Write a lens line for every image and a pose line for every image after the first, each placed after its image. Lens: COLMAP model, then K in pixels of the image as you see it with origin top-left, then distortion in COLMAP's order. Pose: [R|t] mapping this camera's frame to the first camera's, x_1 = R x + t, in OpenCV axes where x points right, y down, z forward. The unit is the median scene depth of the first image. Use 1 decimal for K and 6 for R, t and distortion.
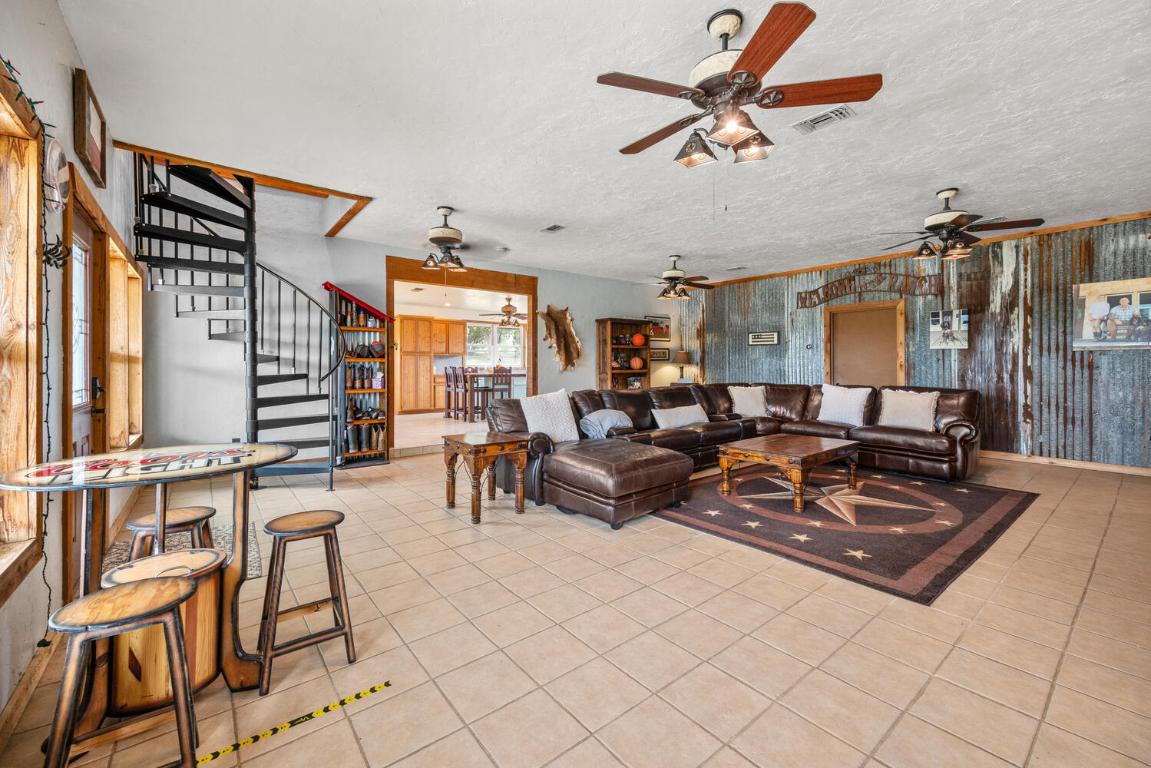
lens RADIAL K [[484.0, 0, 600.6], [0, 484.0, 364.2], [0, 0, 1]] dist [0.000294, 0.000327]
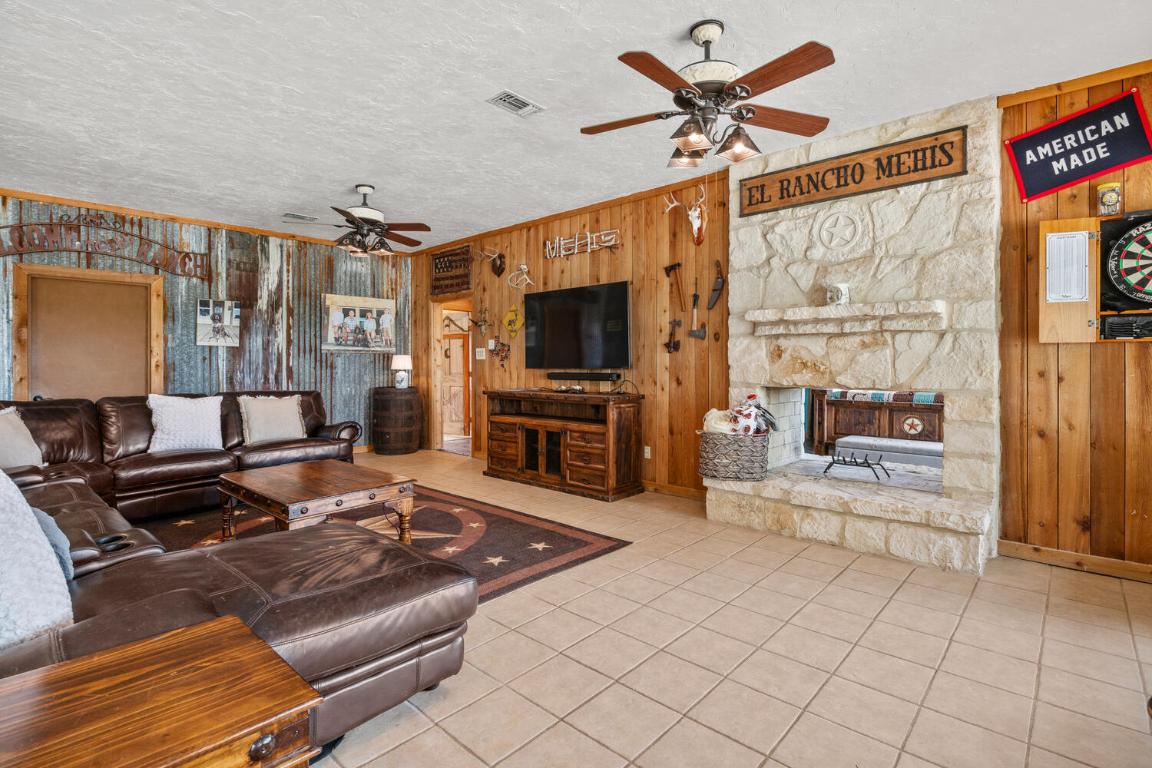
lens RADIAL K [[542.5, 0, 584.7], [0, 542.5, 366.2], [0, 0, 1]] dist [-0.010418, 0.000935]
pose [[-0.132461, 0.000329, 0.991188, -0.319665], [-0.001225, 0.999999, -0.000495, 0.003332], [-0.991187, -0.001280, -0.132461, 0.532345]]
